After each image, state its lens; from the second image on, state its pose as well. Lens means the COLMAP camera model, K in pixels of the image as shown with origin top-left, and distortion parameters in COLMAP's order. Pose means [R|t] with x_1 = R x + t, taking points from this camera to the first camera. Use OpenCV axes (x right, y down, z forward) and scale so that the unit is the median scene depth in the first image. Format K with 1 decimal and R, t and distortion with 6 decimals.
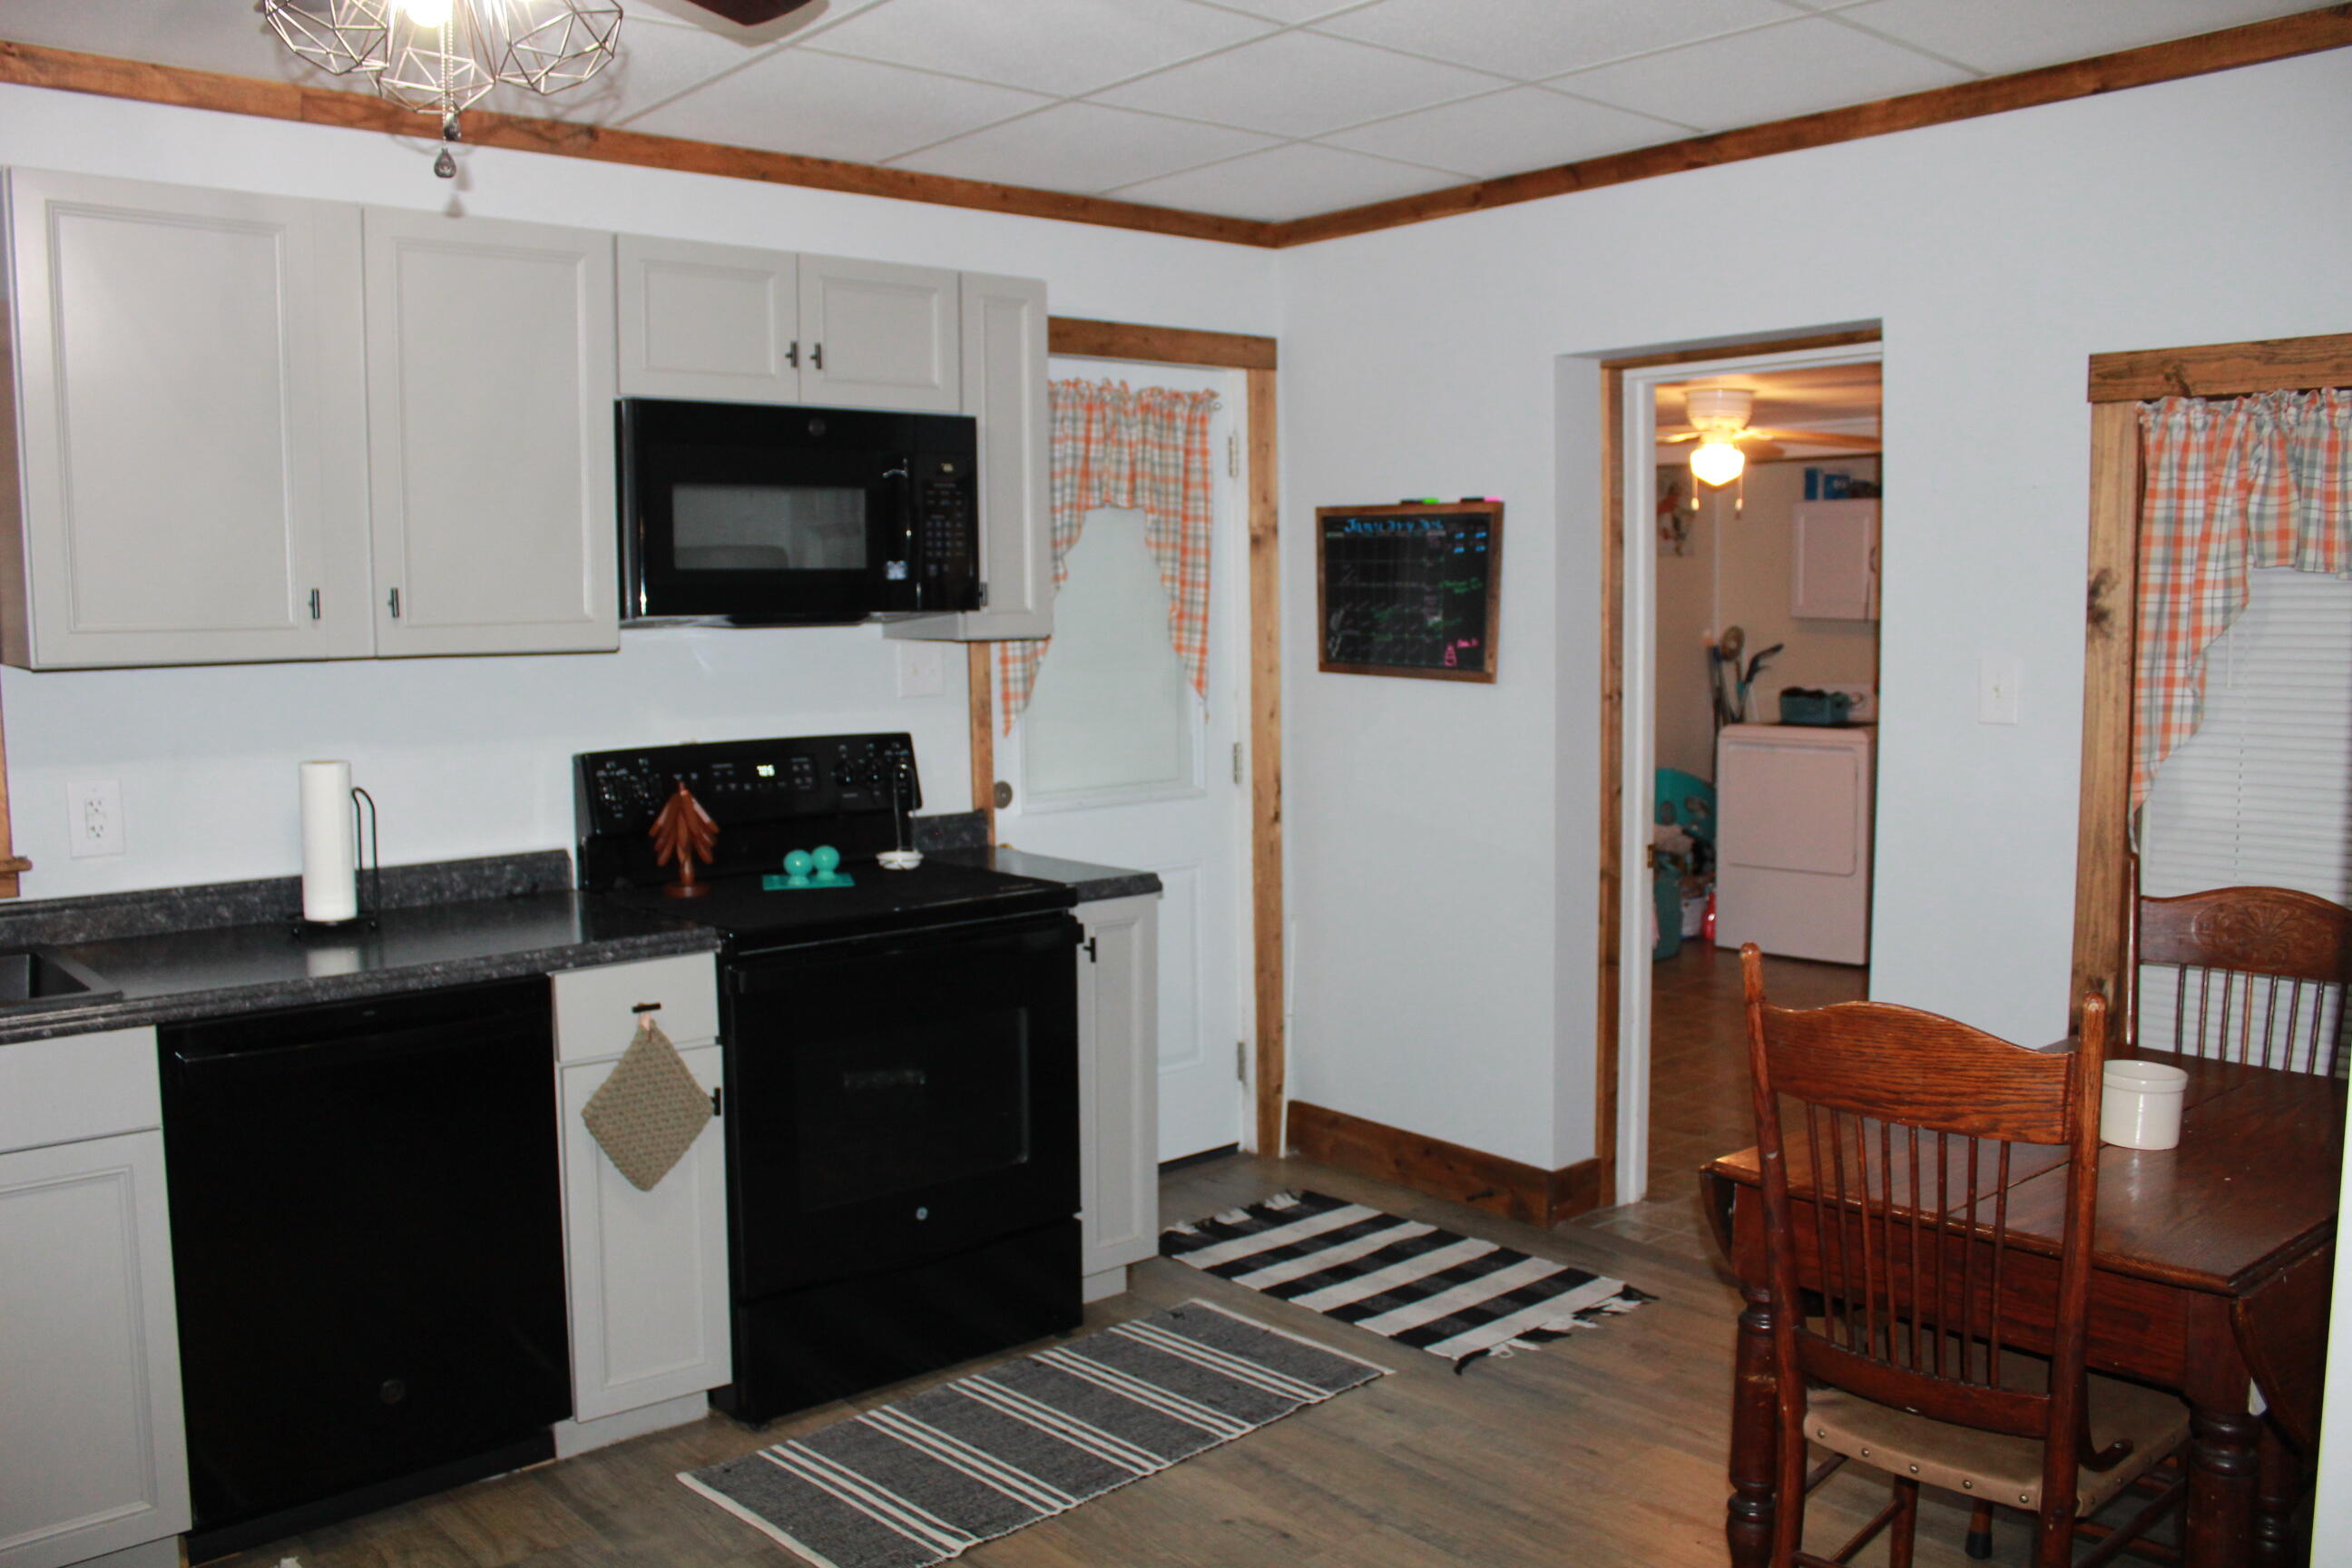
lens RADIAL K [[1957.0, 0, 1168.5], [0, 1957.0, 776.2], [0, 0, 1]] dist [-0.165382, 0.144932]
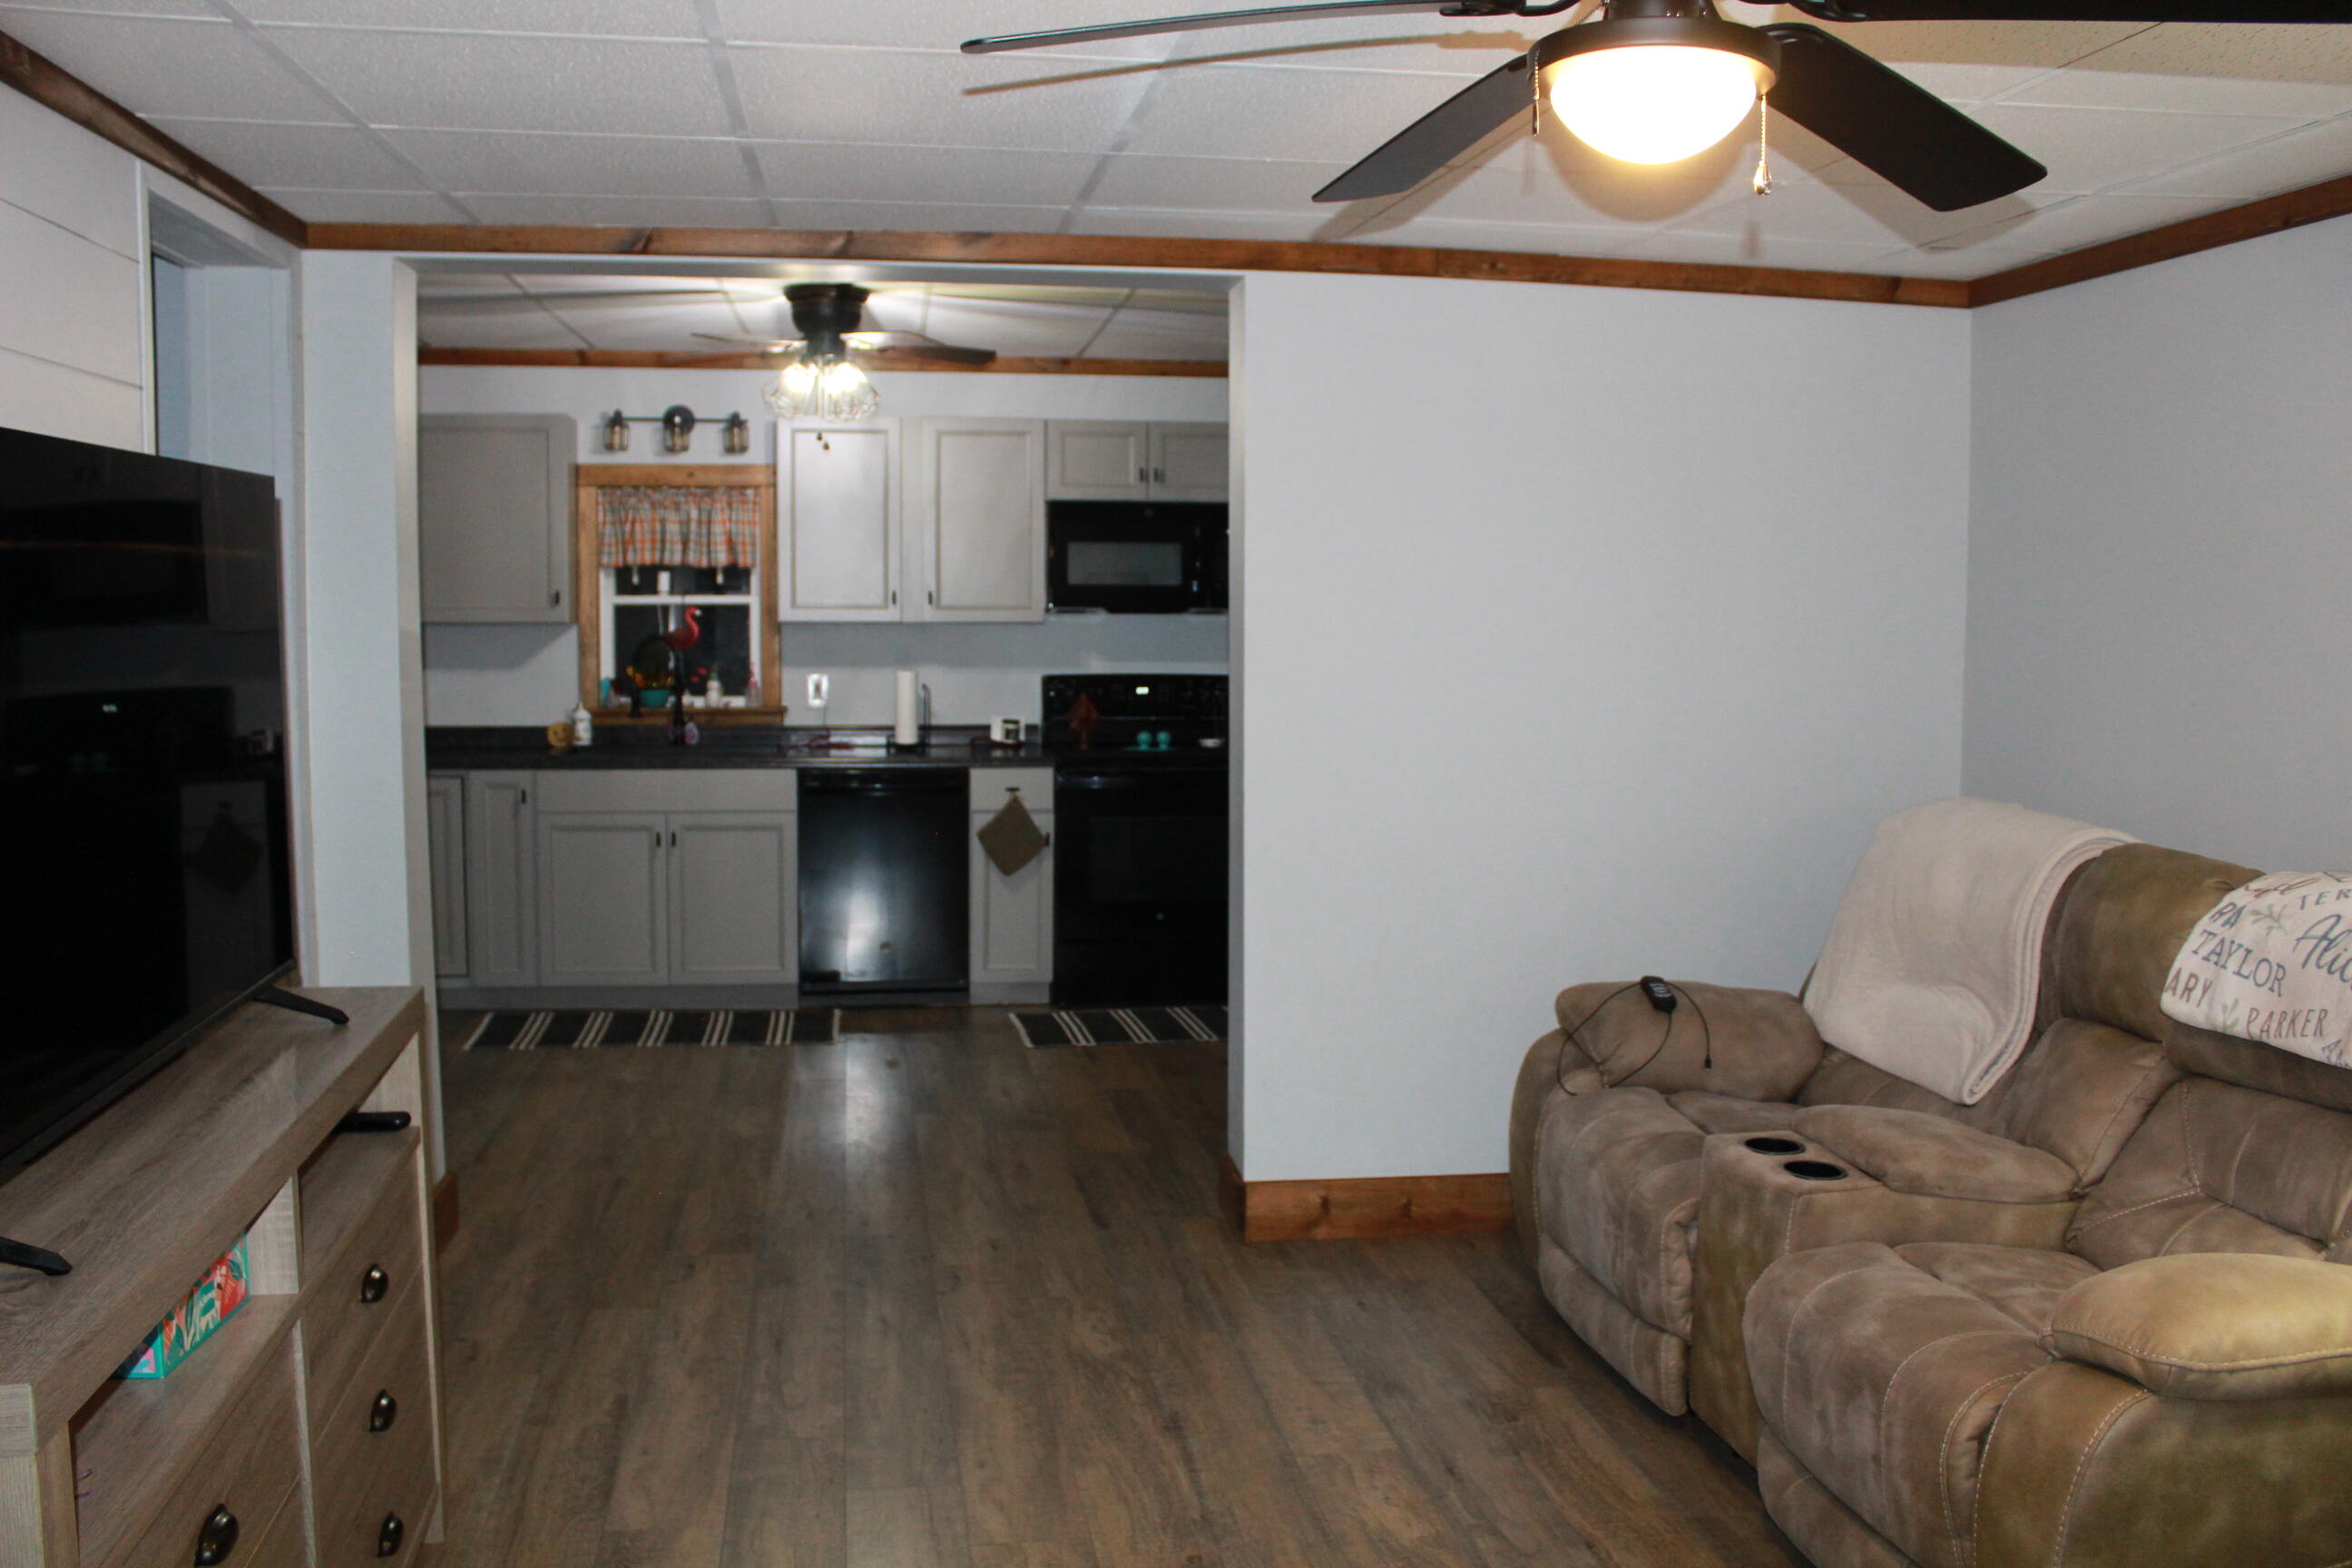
lens RADIAL K [[1957.0, 0, 1152.8], [0, 1957.0, 780.7], [0, 0, 1]] dist [-0.165382, 0.144932]
pose [[0.844695, 0.065104, -0.531274, 0.871081], [-0.063856, 0.997744, 0.020739, 0.047592], [0.531426, 0.016407, 0.846946, -0.648229]]
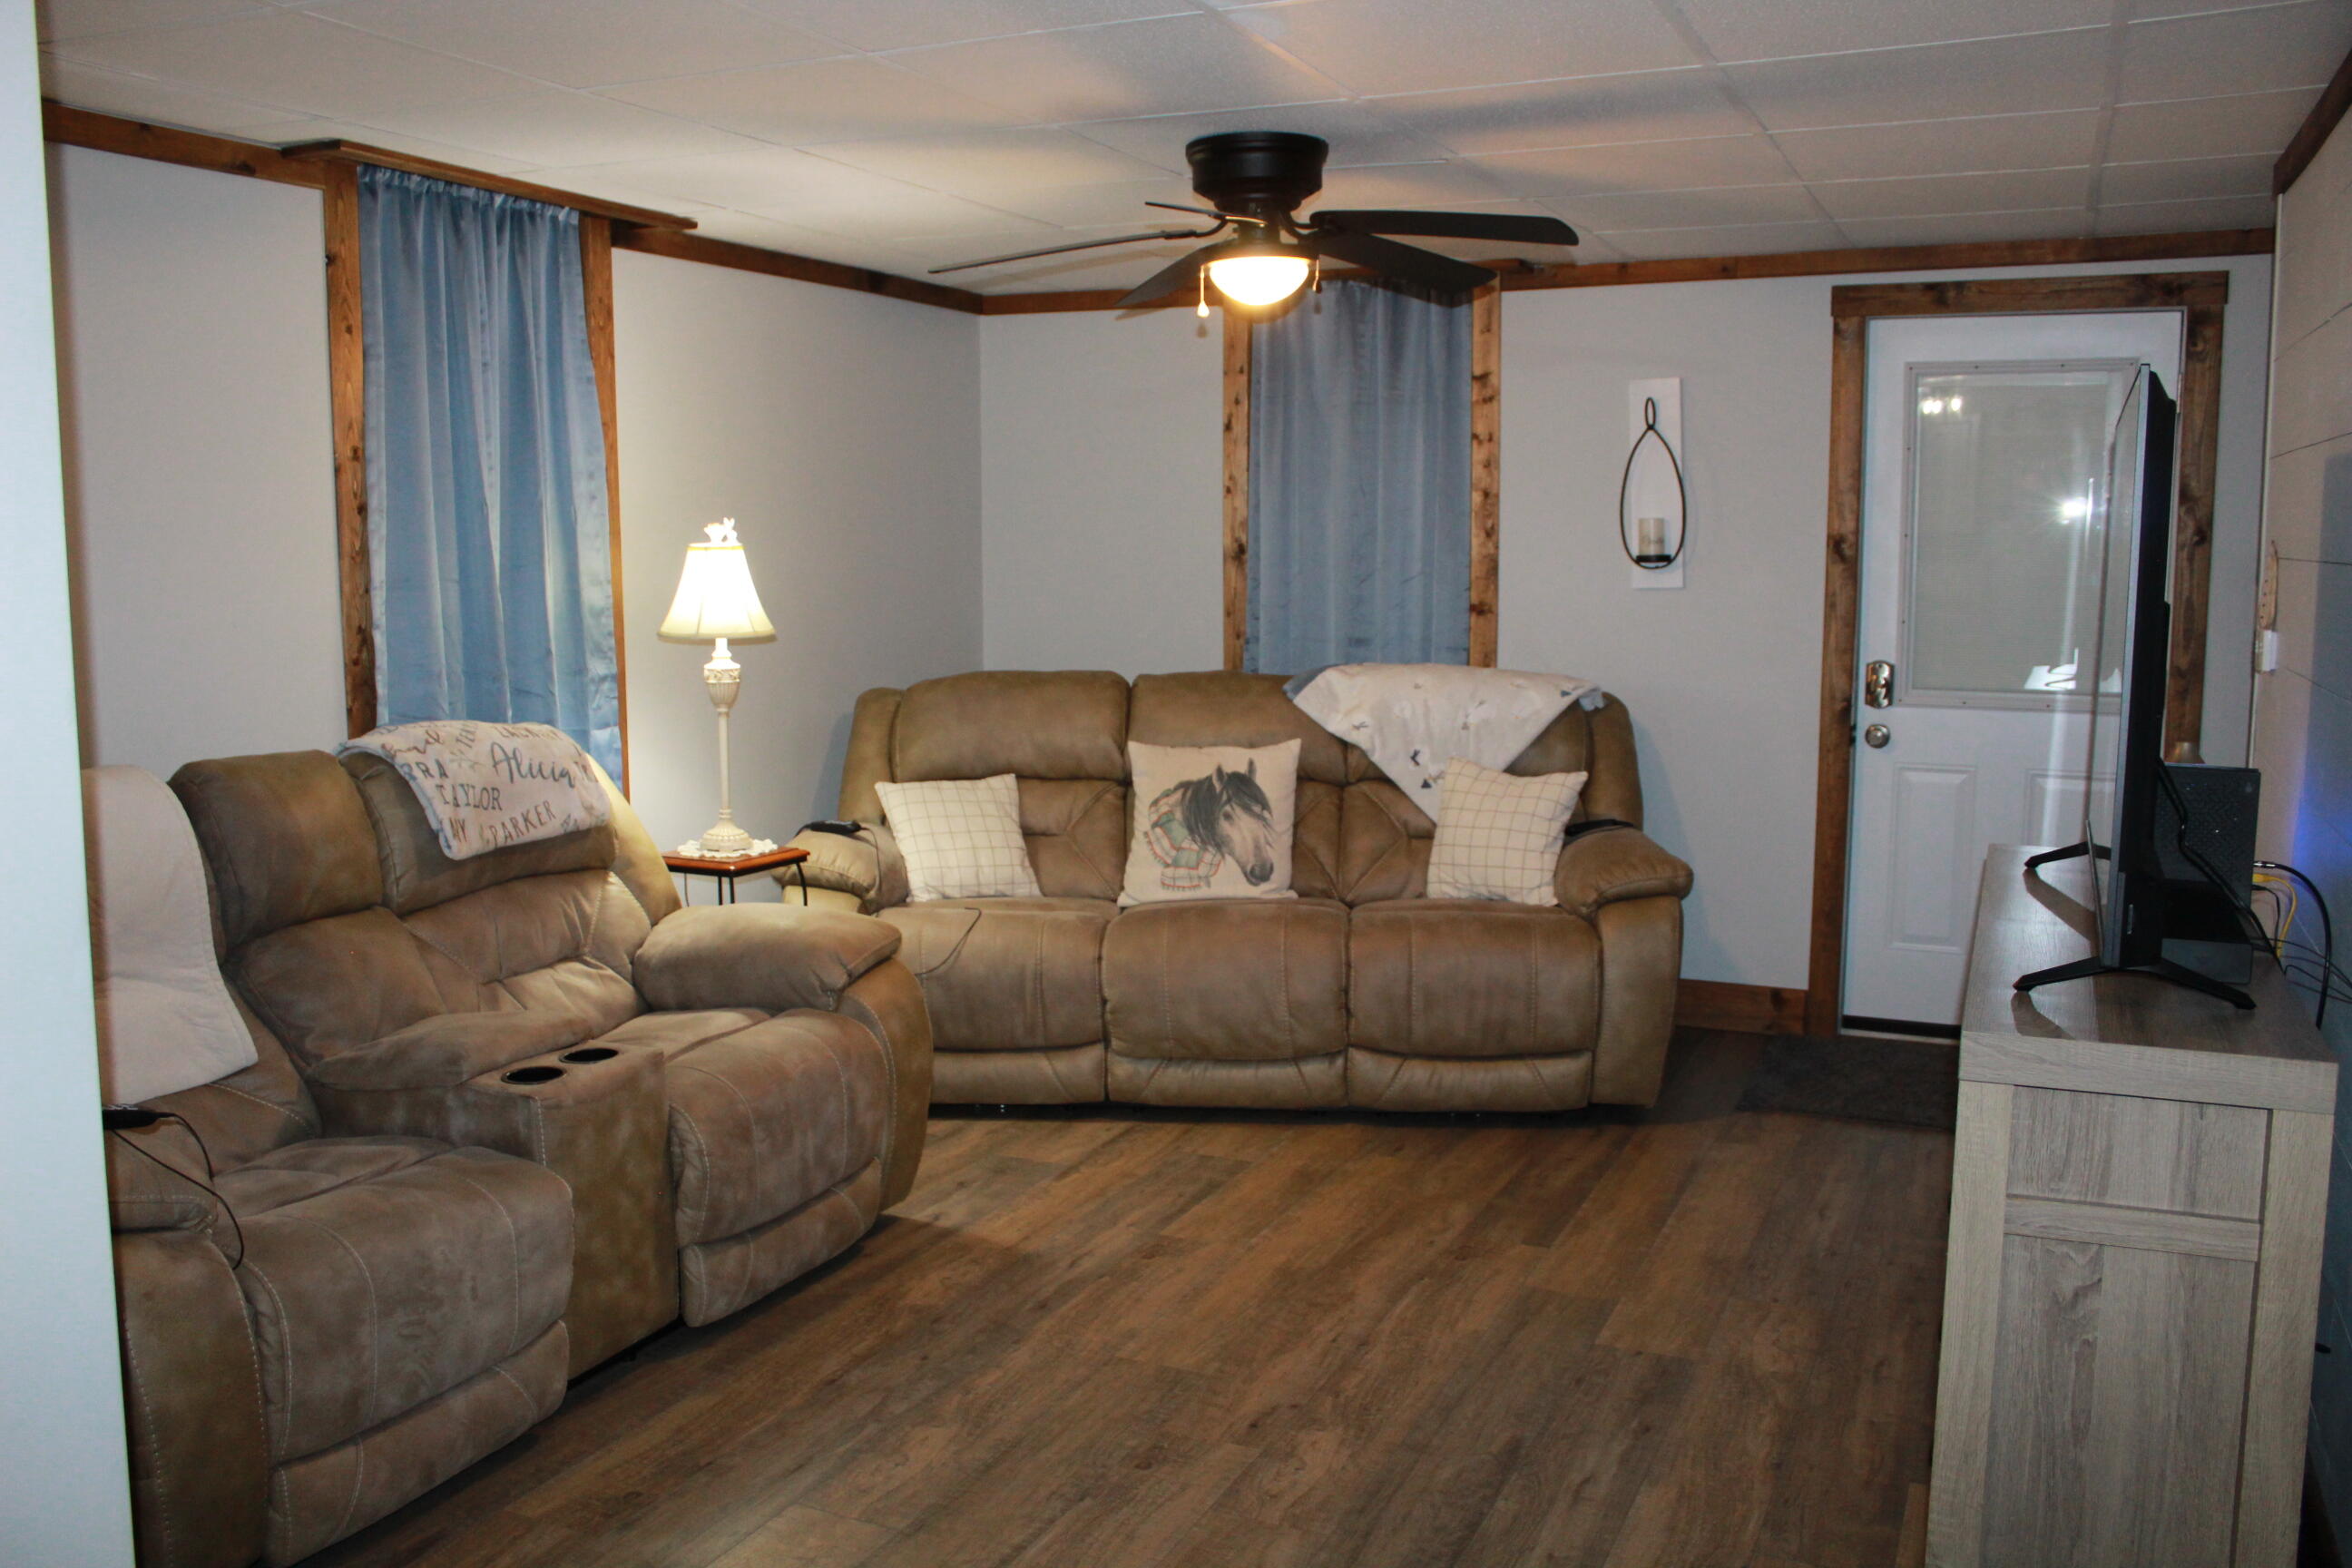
lens RADIAL K [[1957.0, 0, 1170.6], [0, 1957.0, 787.3], [0, 0, 1]] dist [-0.165382, 0.144932]
pose [[-0.406001, -0.110215, 0.907202, -0.226073], [0.091348, 0.982835, 0.160285, -0.024124], [-0.909296, 0.147947, -0.388964, 0.304574]]
